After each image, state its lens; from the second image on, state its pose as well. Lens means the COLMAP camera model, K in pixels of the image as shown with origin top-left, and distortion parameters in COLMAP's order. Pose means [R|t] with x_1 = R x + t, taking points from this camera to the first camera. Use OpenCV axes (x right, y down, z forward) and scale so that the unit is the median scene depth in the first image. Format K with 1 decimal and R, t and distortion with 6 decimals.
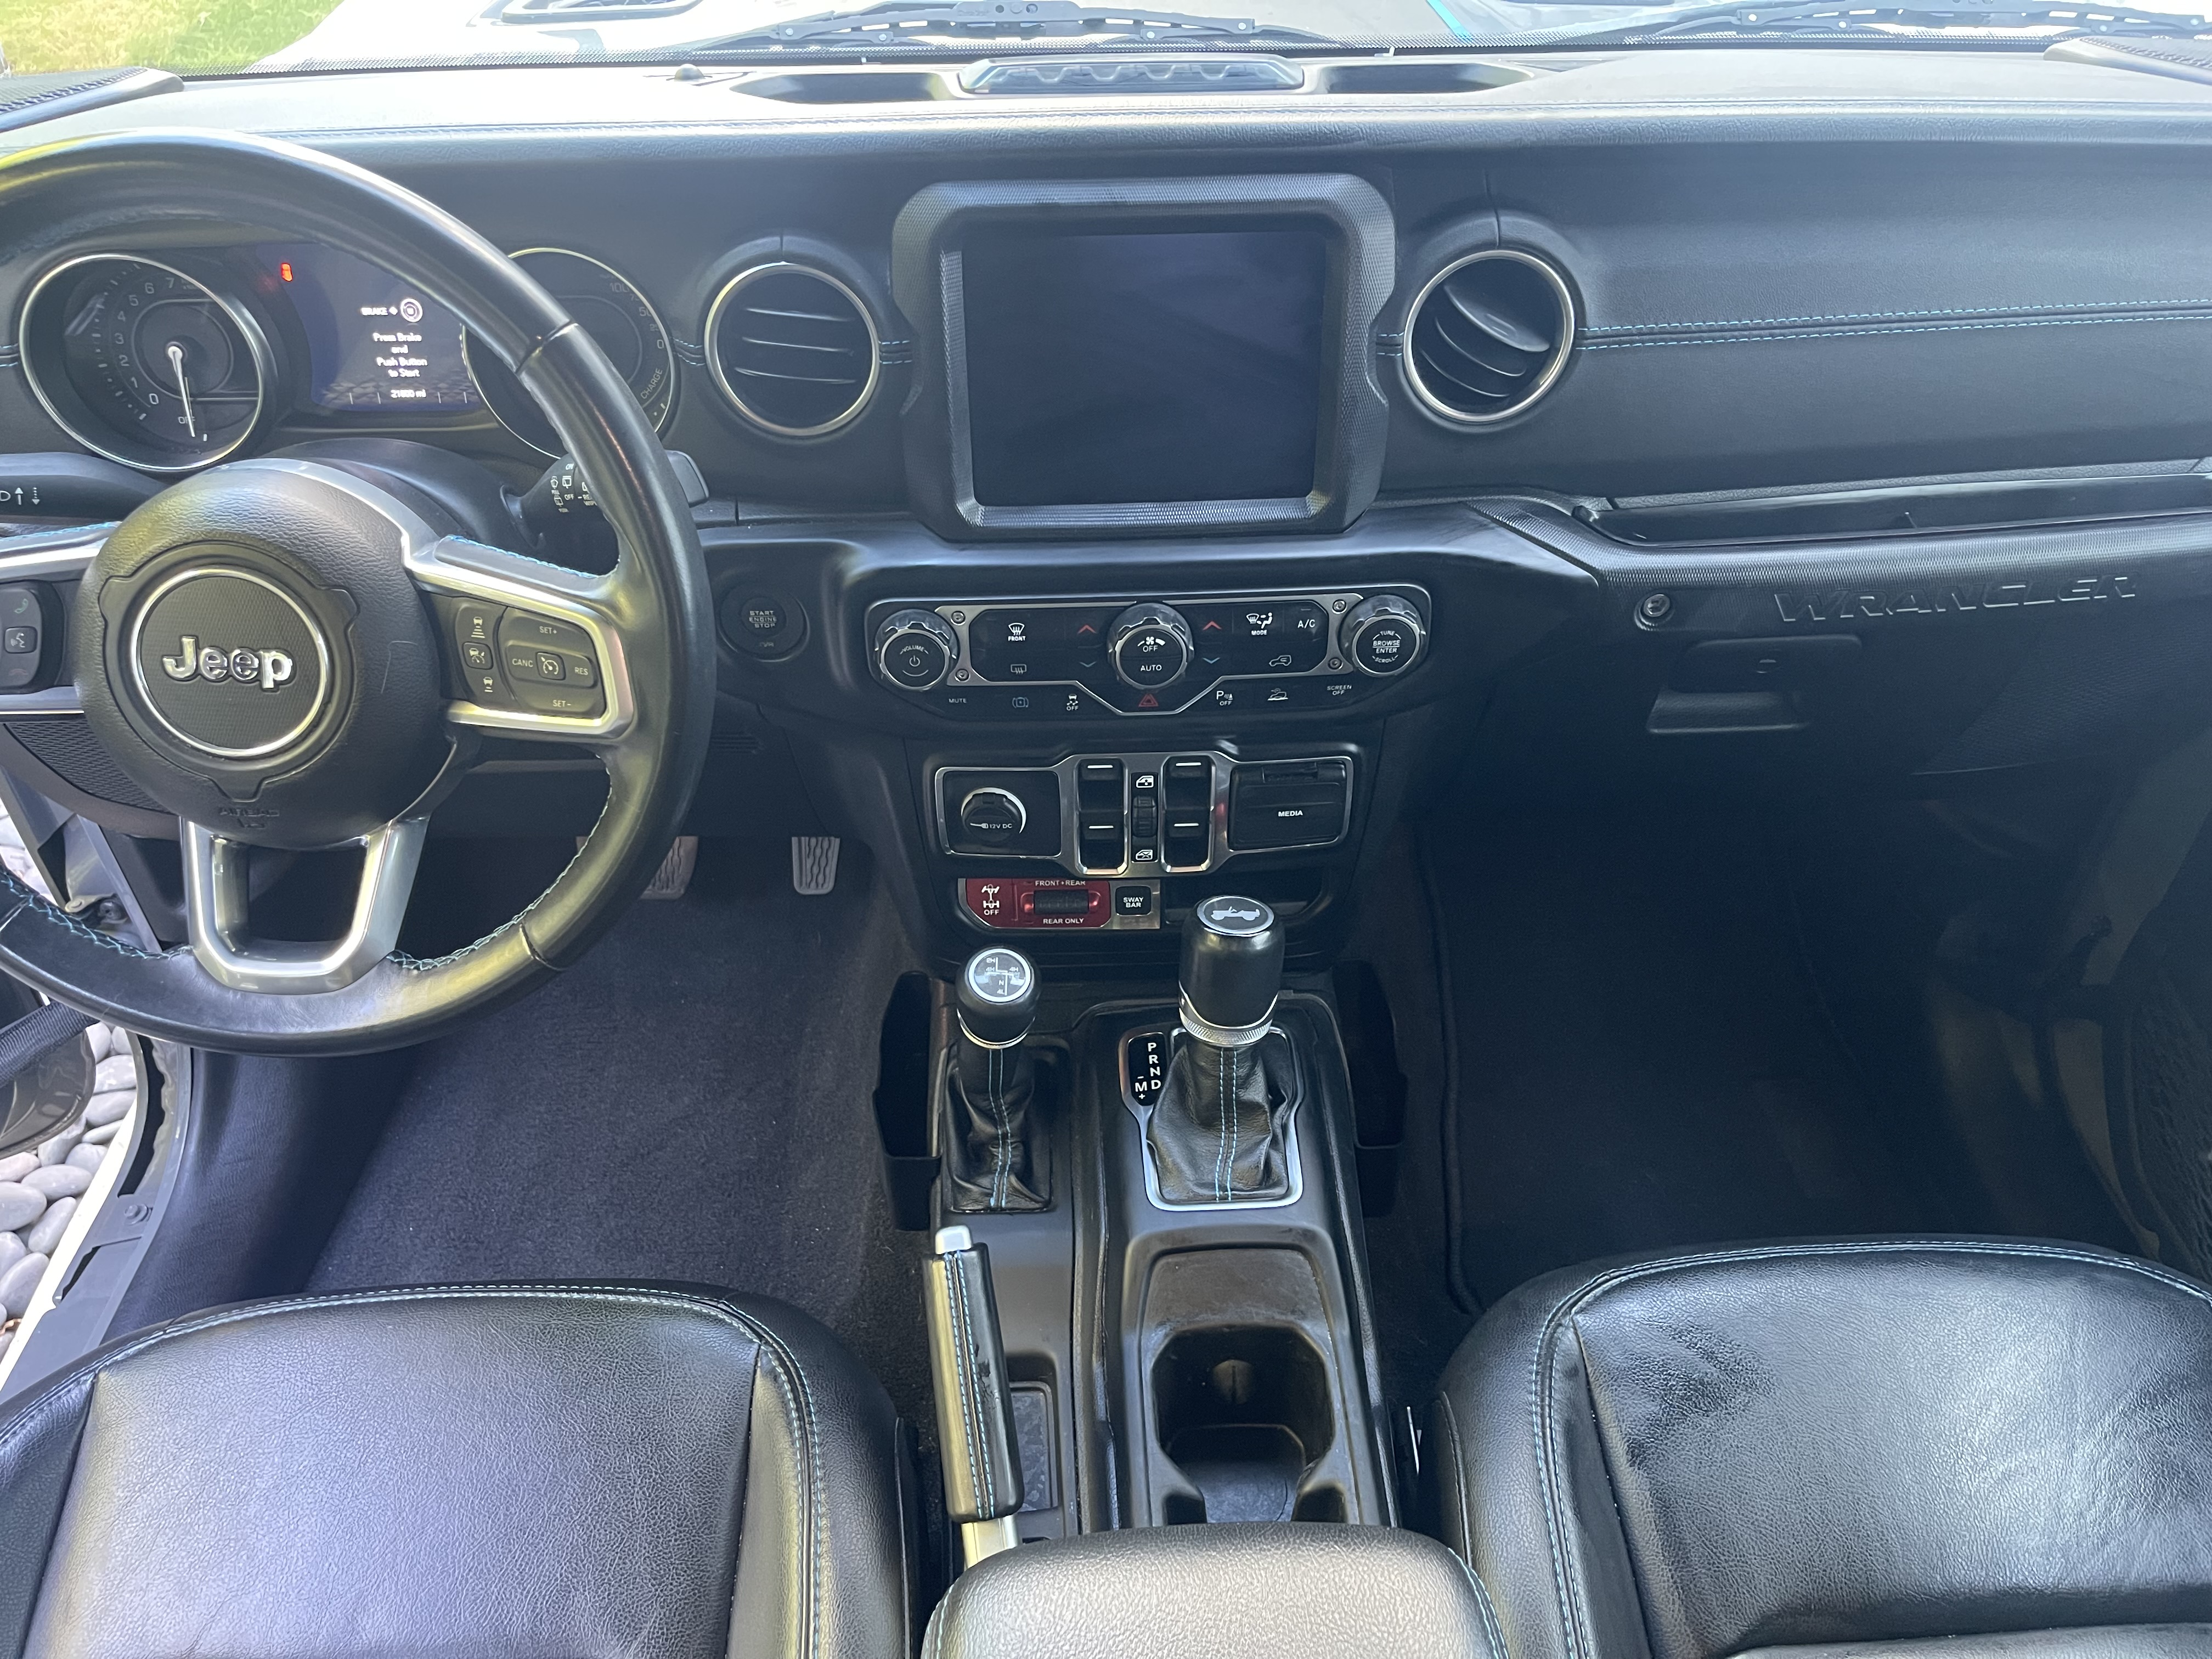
lens RADIAL K [[1621.1, 0, 1106.0], [0, 1621.1, 829.5], [0, 0, 1]] dist [0.003640, -0.006932]
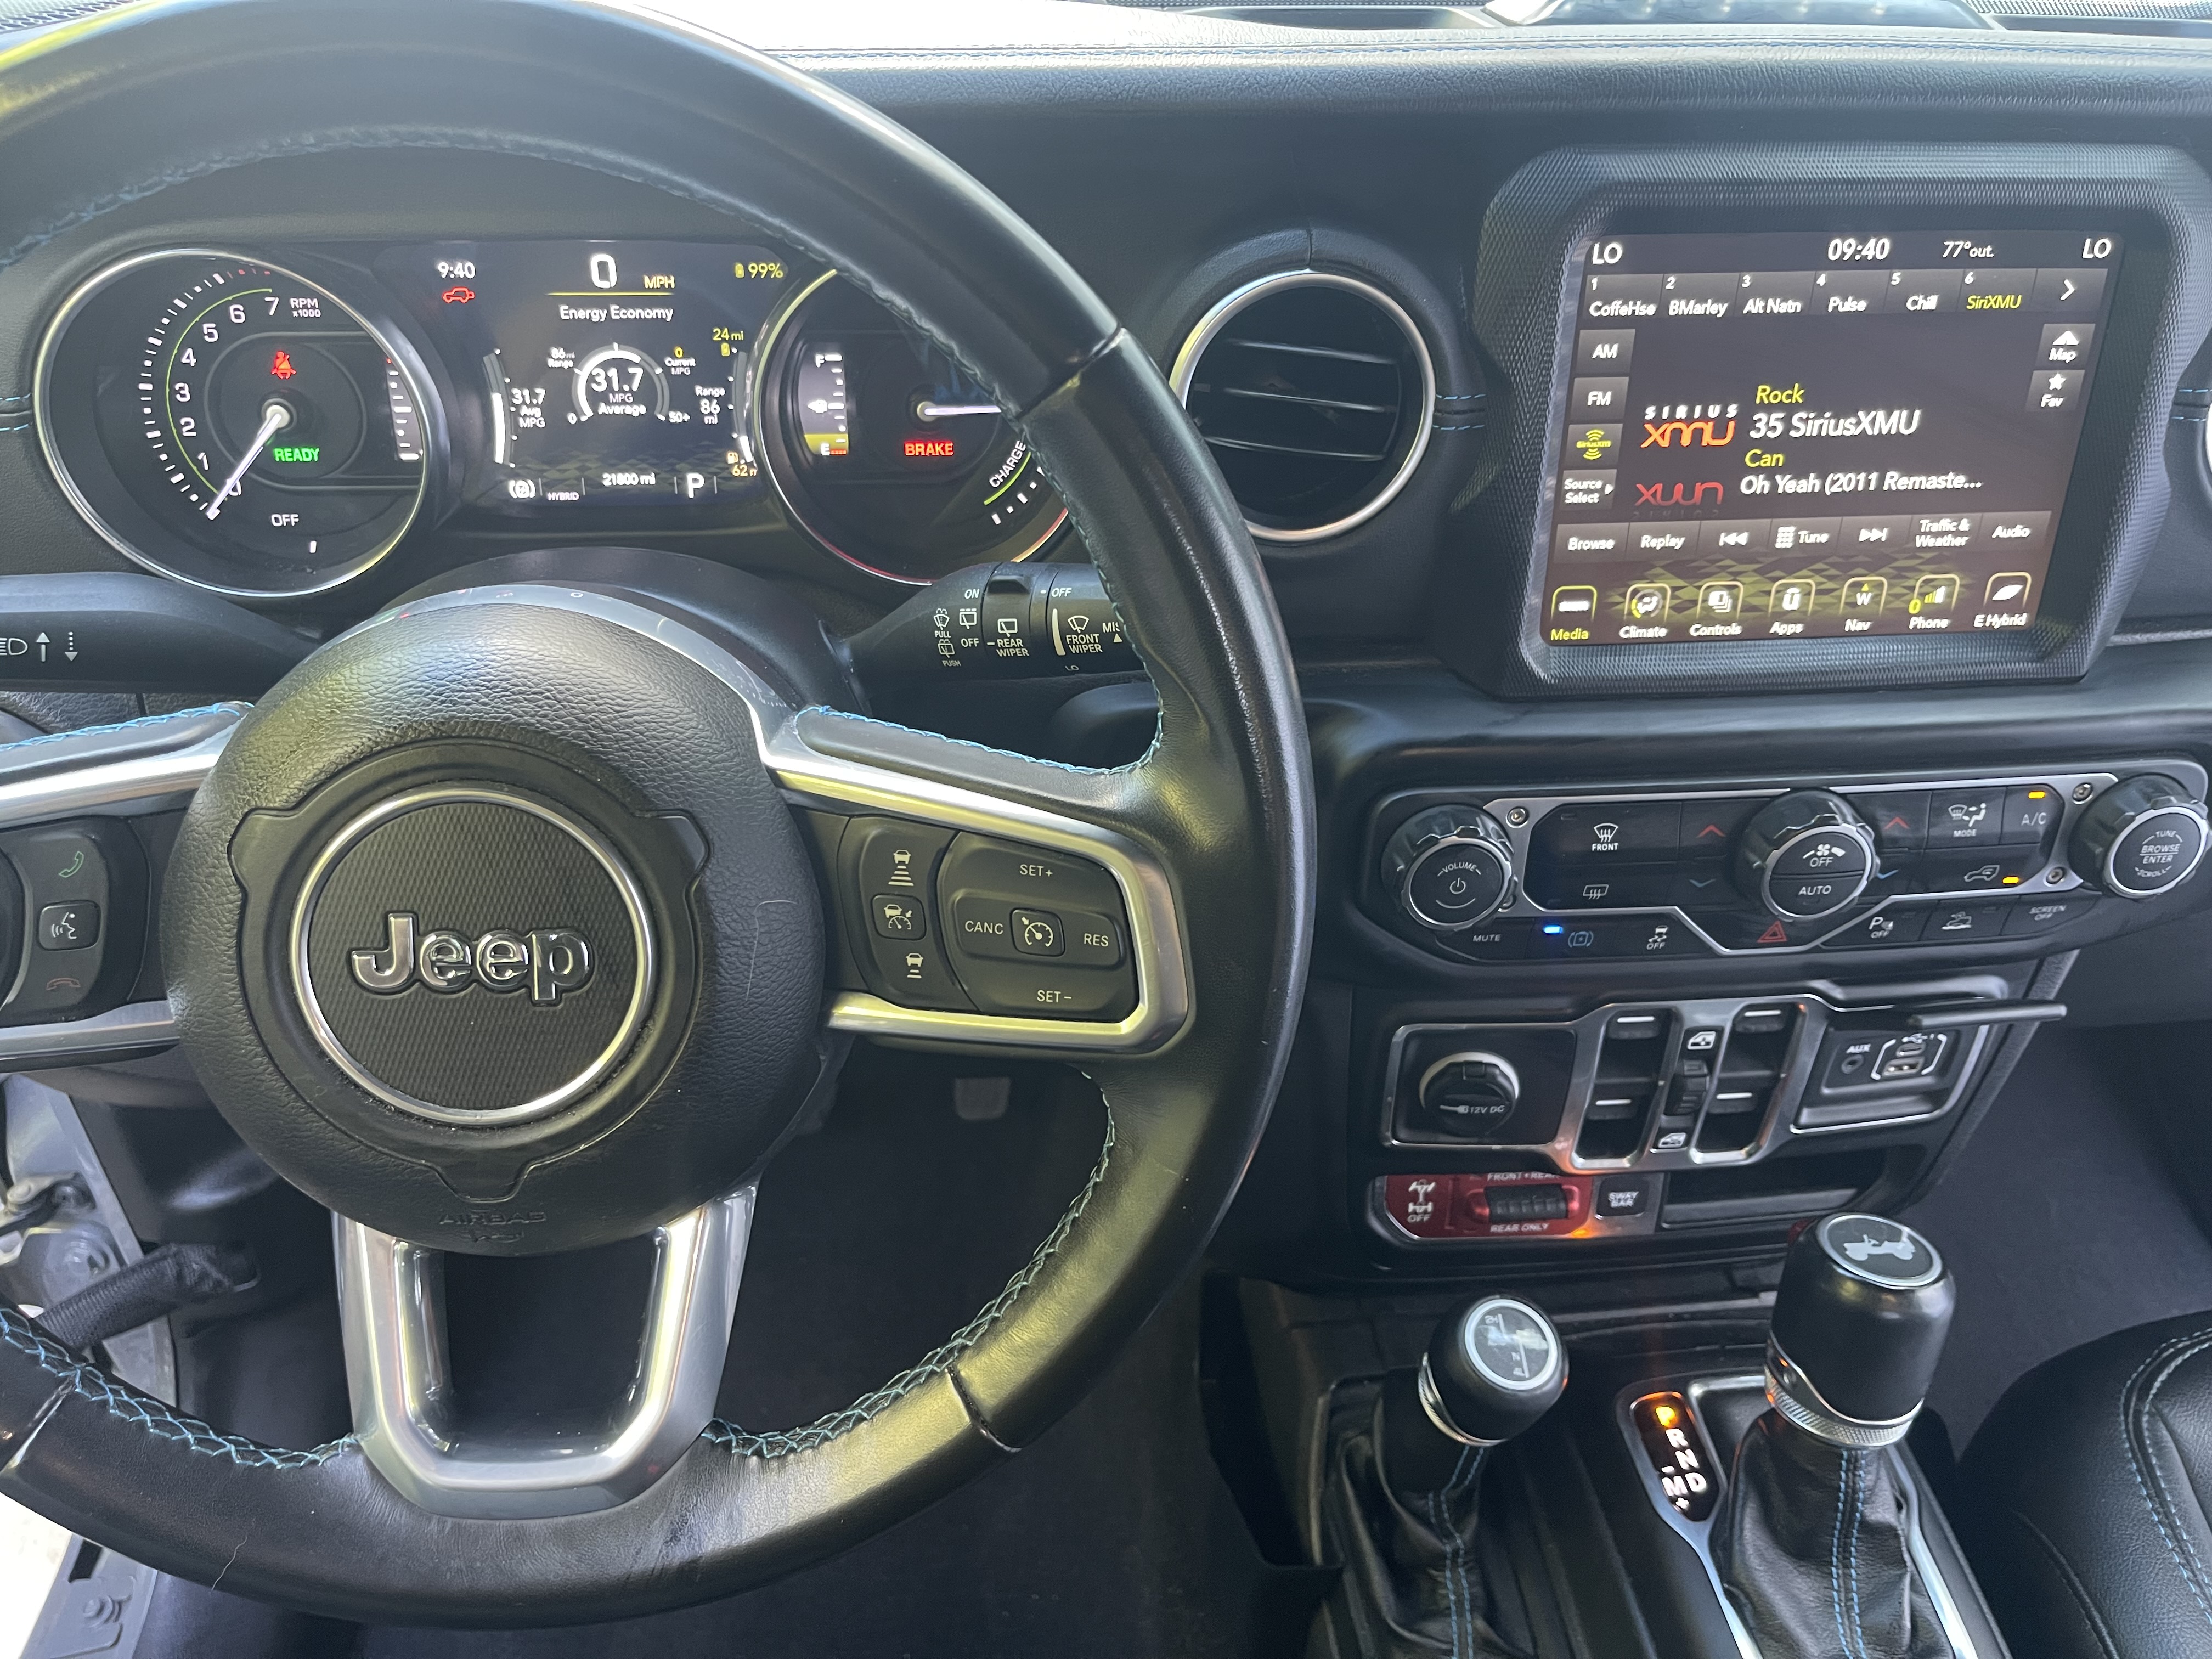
lens RADIAL K [[1613.5, 0, 1146.6], [0, 1613.5, 870.5], [0, 0, 1]] dist [0.029182, -0.024612]
pose [[0.997360, -0.018630, 0.070187, -0.307940], [0.022866, 0.997933, -0.060051, -0.078944], [-0.068923, 0.061497, 0.995725, 0.384183]]
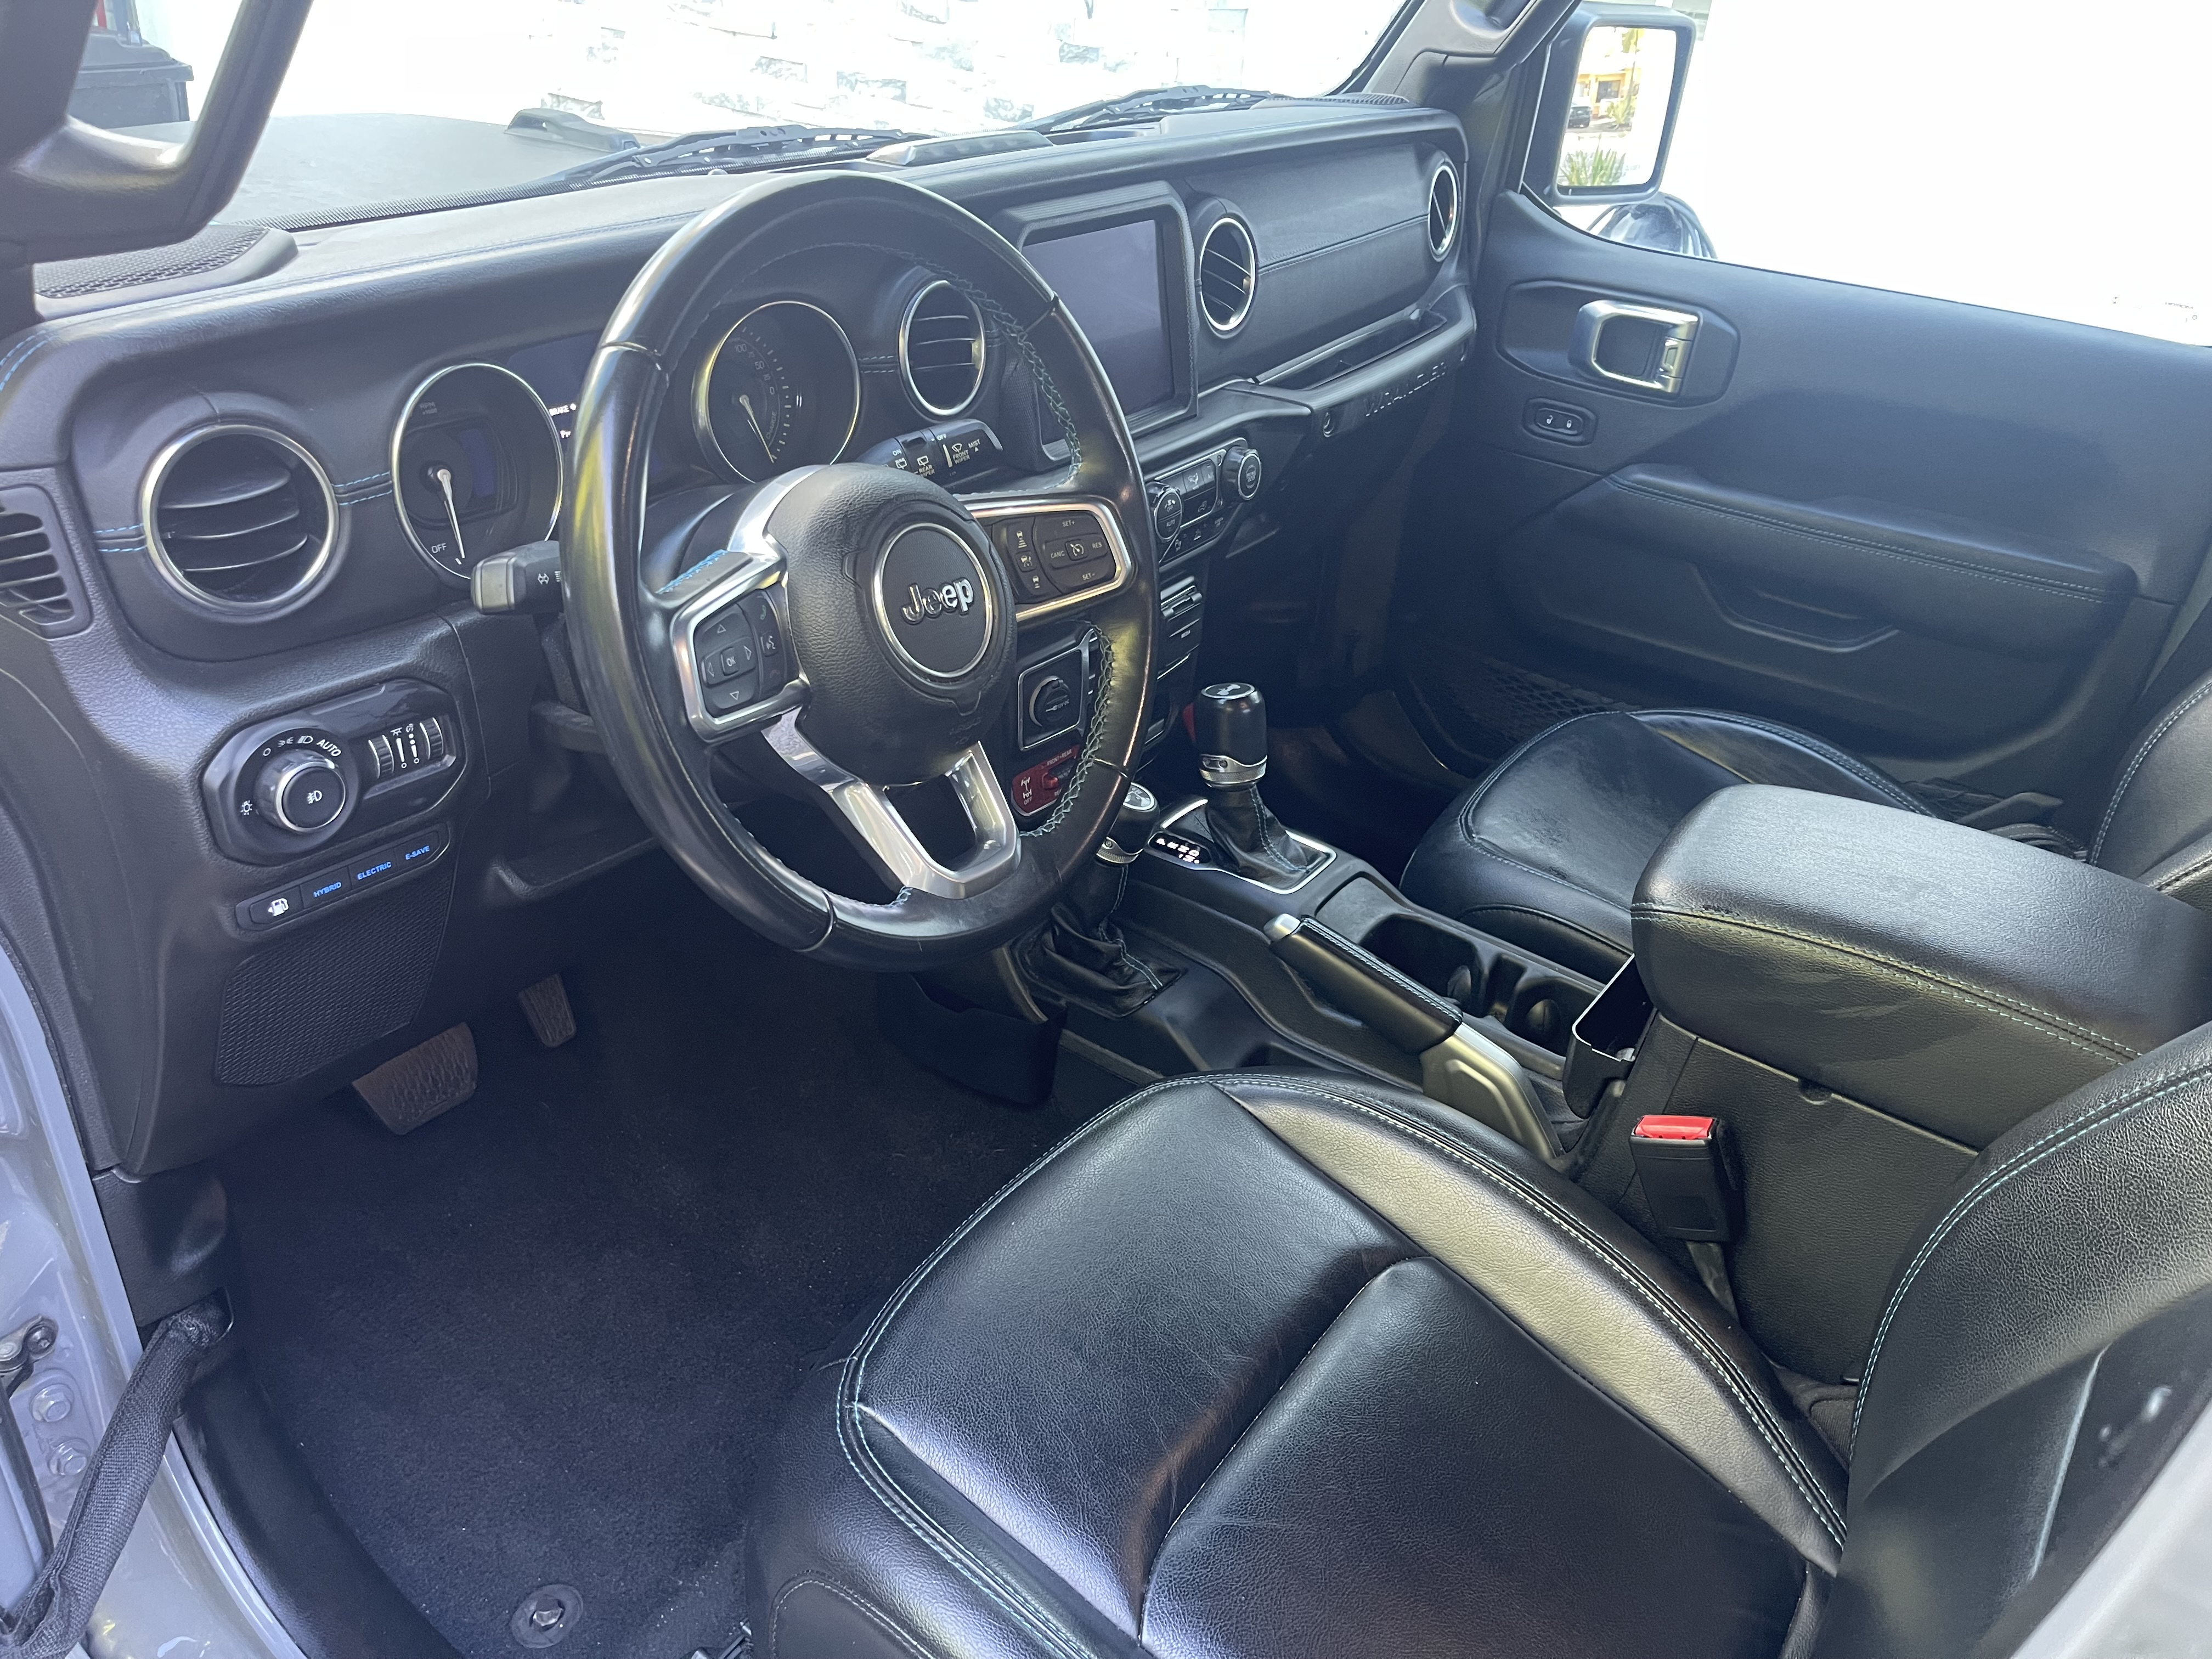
lens RADIAL K [[1621.1, 0, 1106.0], [0, 1621.1, 829.5], [0, 0, 1]] dist [0.003640, -0.006932]
pose [[0.588117, -0.357774, 0.725339, -1.210342], [0.456055, 0.887357, 0.067912, 0.018520], [-0.667931, 0.290854, 0.685034, 0.144083]]
